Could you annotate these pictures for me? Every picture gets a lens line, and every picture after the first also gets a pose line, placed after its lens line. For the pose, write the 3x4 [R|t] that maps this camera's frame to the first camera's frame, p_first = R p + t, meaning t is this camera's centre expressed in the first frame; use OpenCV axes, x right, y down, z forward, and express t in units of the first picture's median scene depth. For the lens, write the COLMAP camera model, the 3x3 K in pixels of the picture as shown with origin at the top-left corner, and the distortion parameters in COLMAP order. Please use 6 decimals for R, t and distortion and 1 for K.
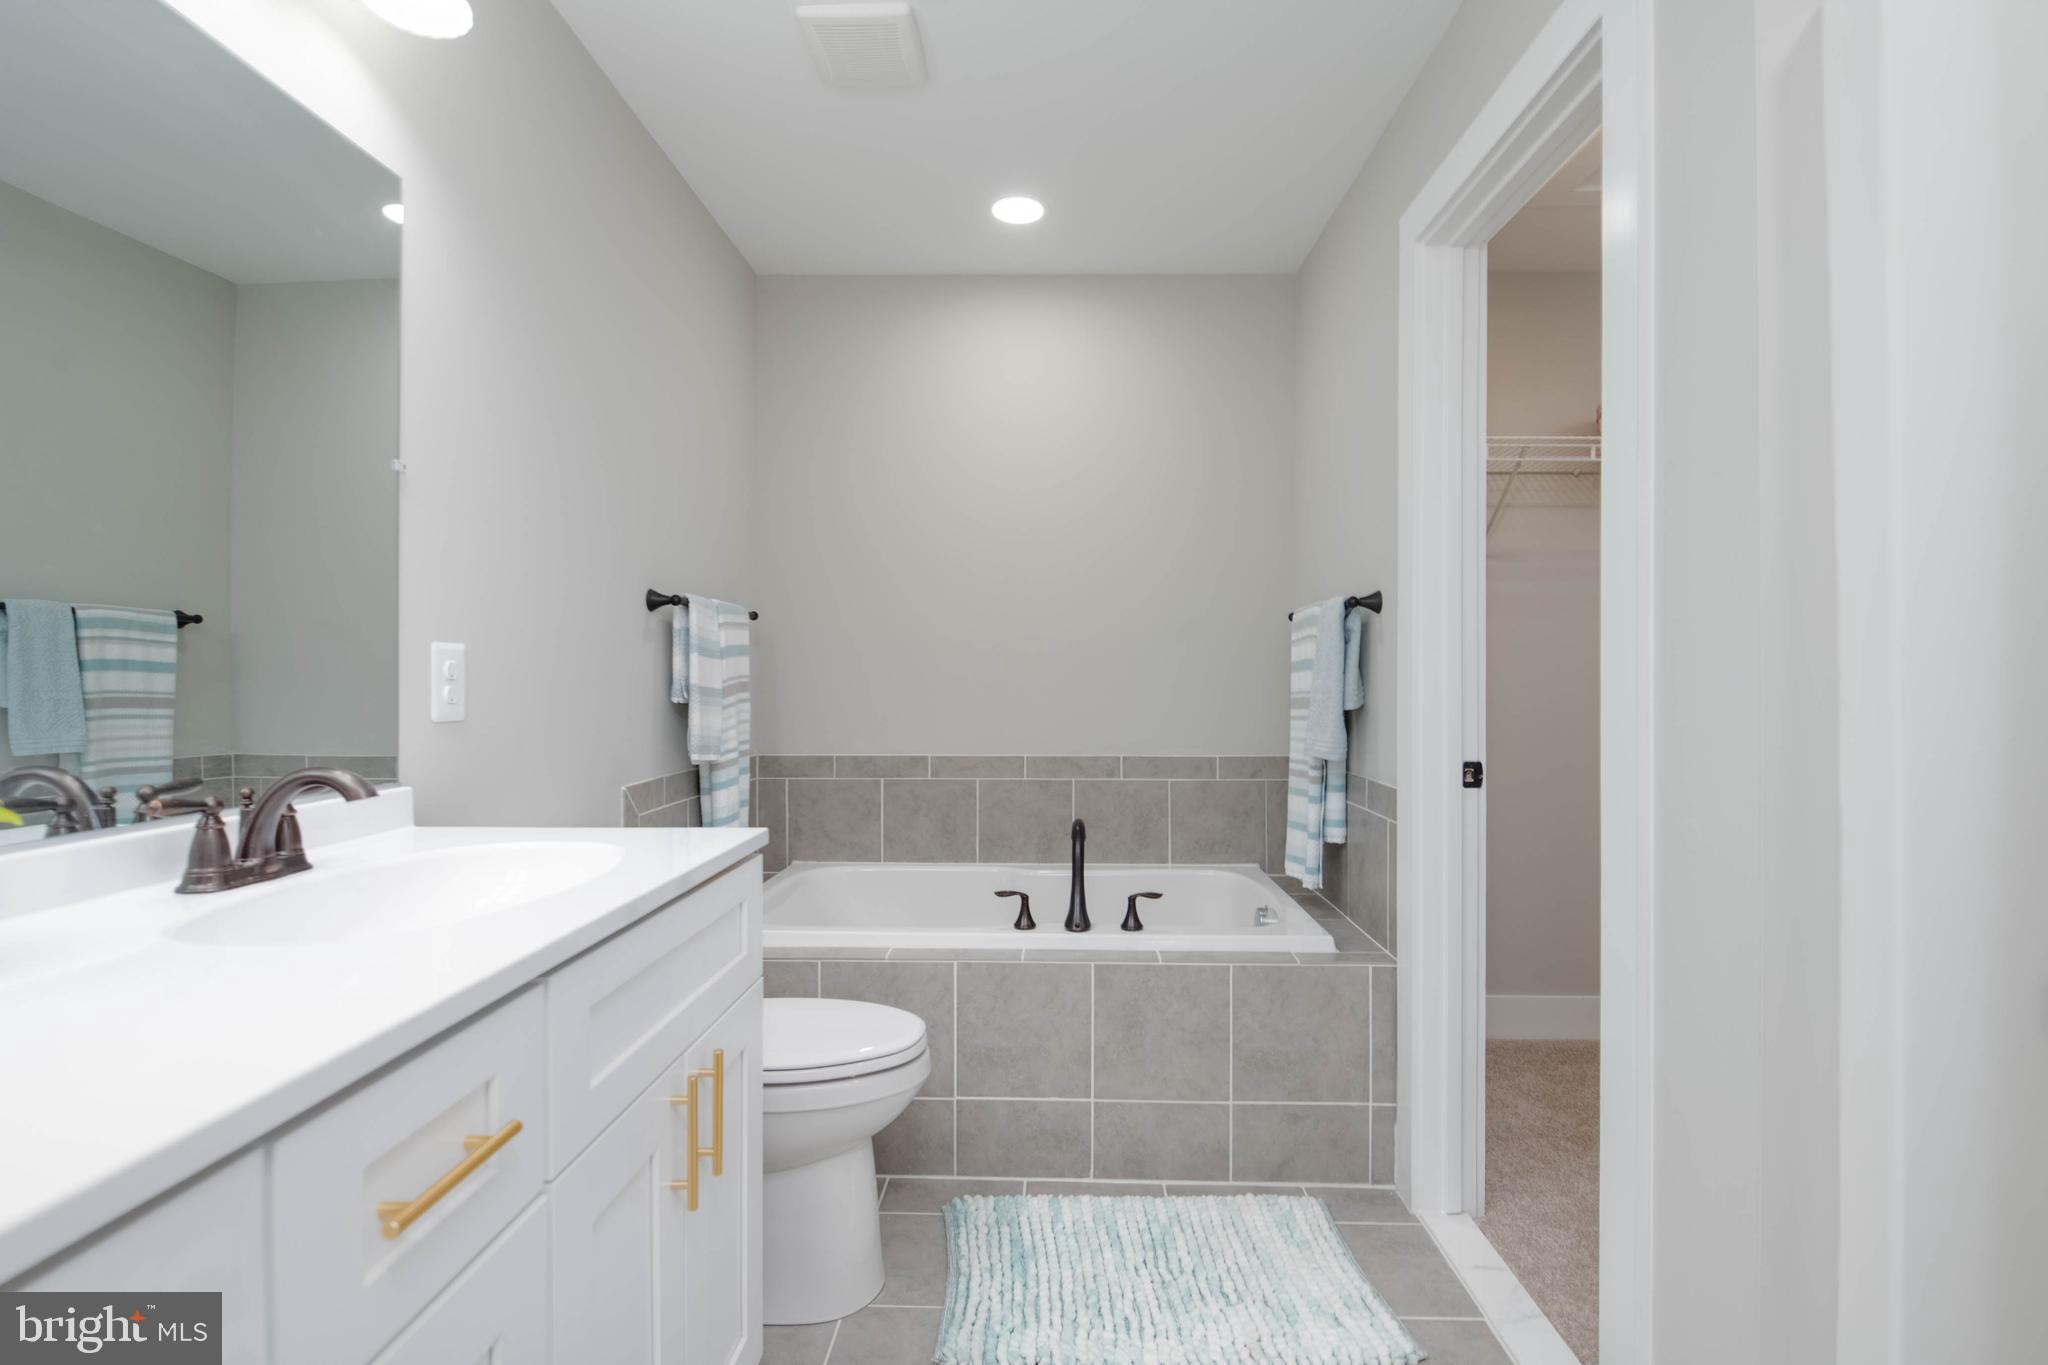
lens RADIAL K [[977.7, 0, 1032.4], [0, 977.7, 665.7], [0, 0, 1]] dist [-0.005509, -0.001396]
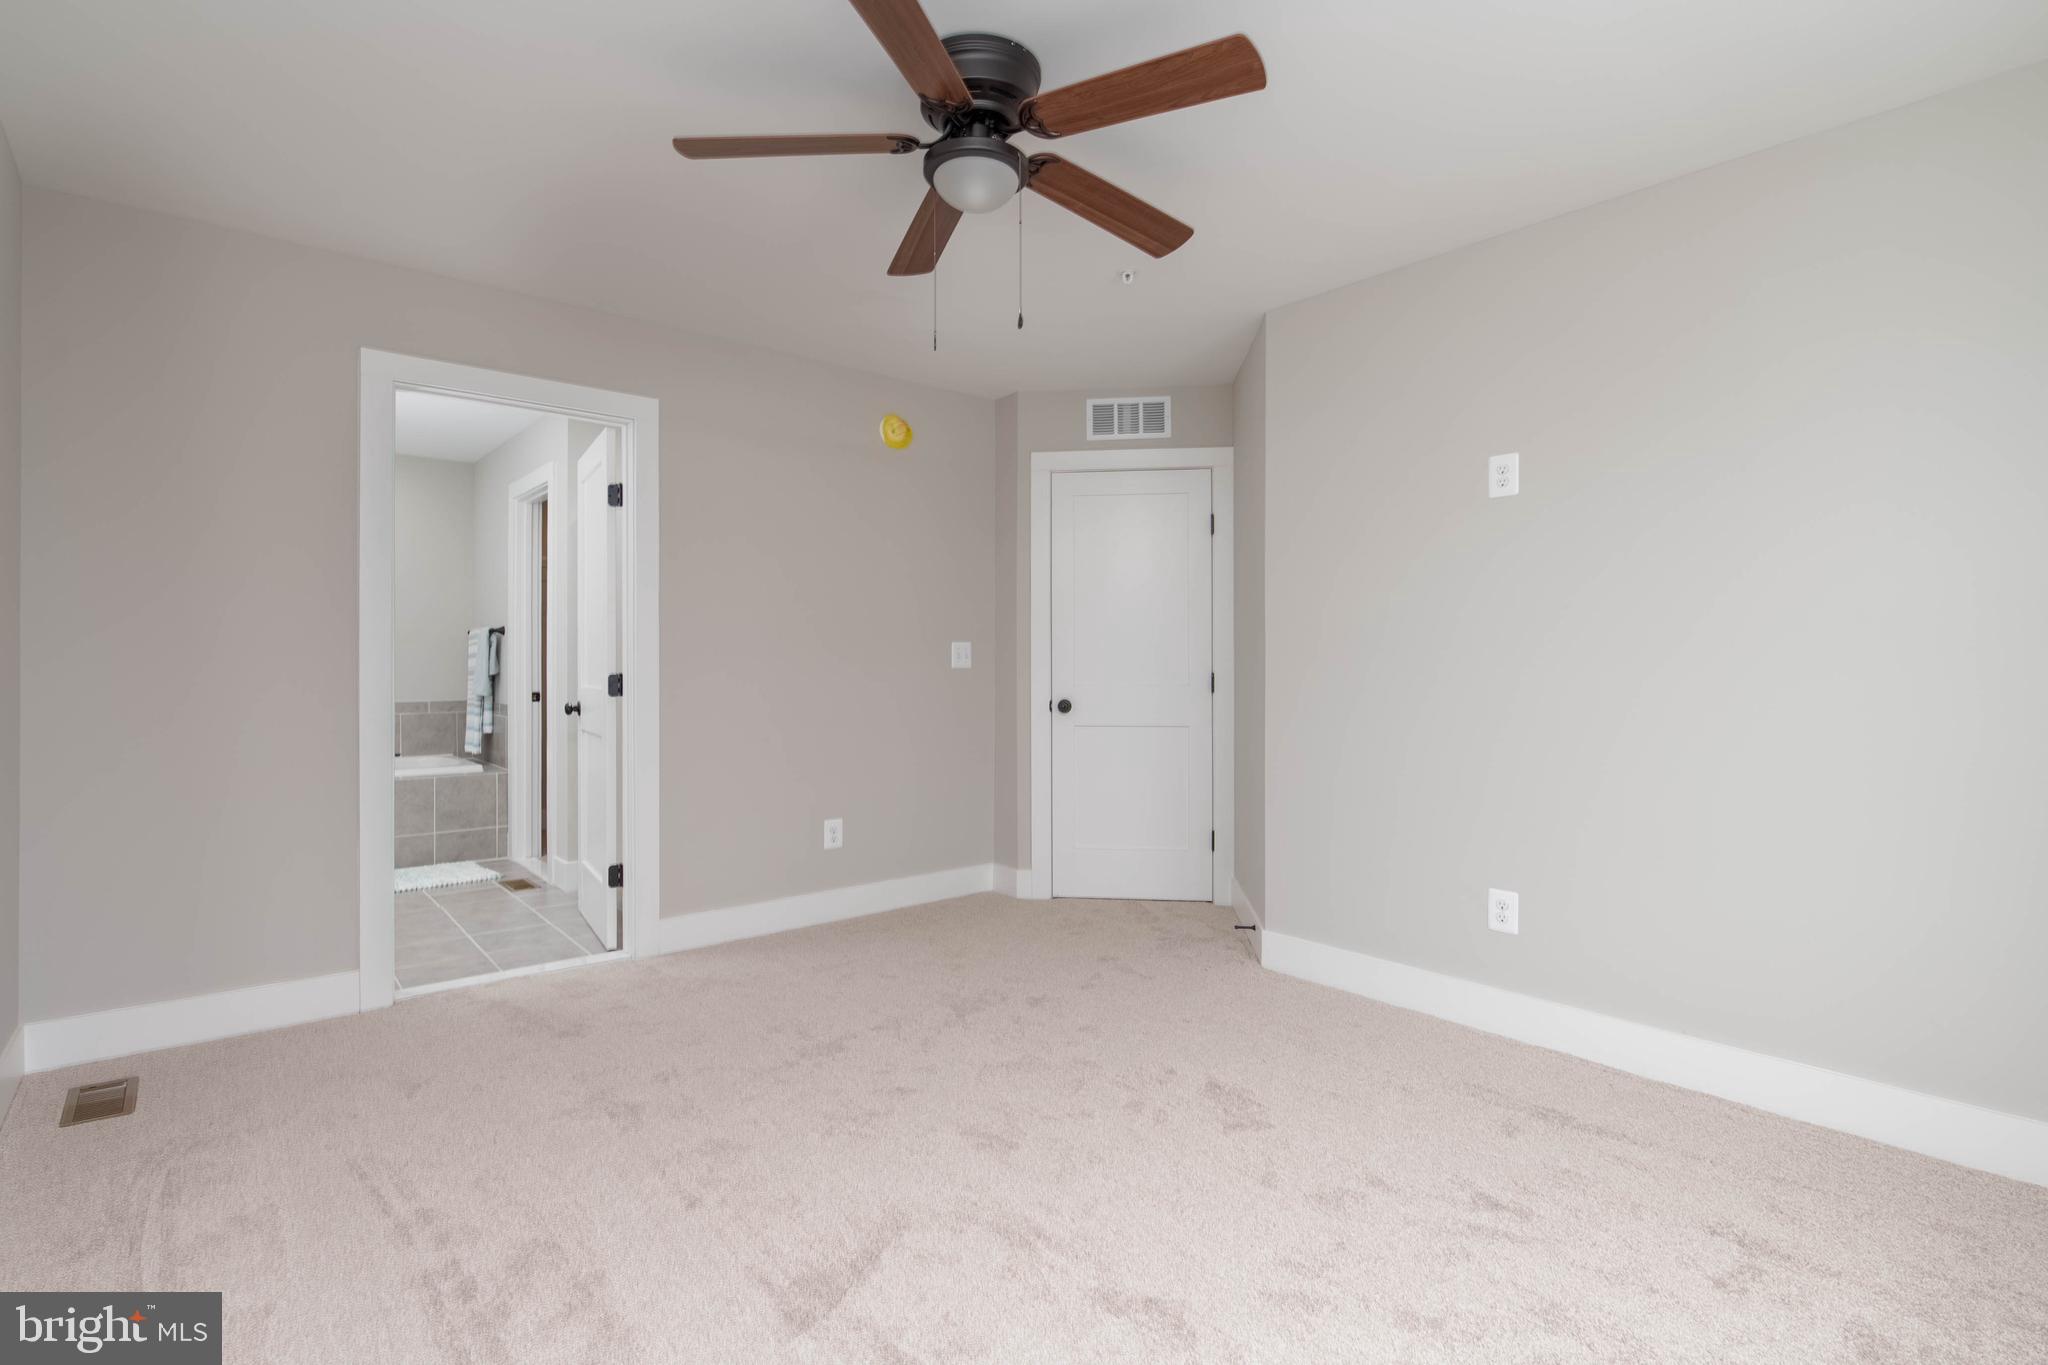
lens RADIAL K [[977.7, 0, 1032.4], [0, 977.7, 665.7], [0, 0, 1]] dist [-0.005509, -0.001396]
pose [[0.741222, -0.006565, 0.671227, -0.311556], [-0.006074, 0.999846, 0.016487, -0.025519], [-0.671232, -0.016298, 0.741068, -1.732153]]
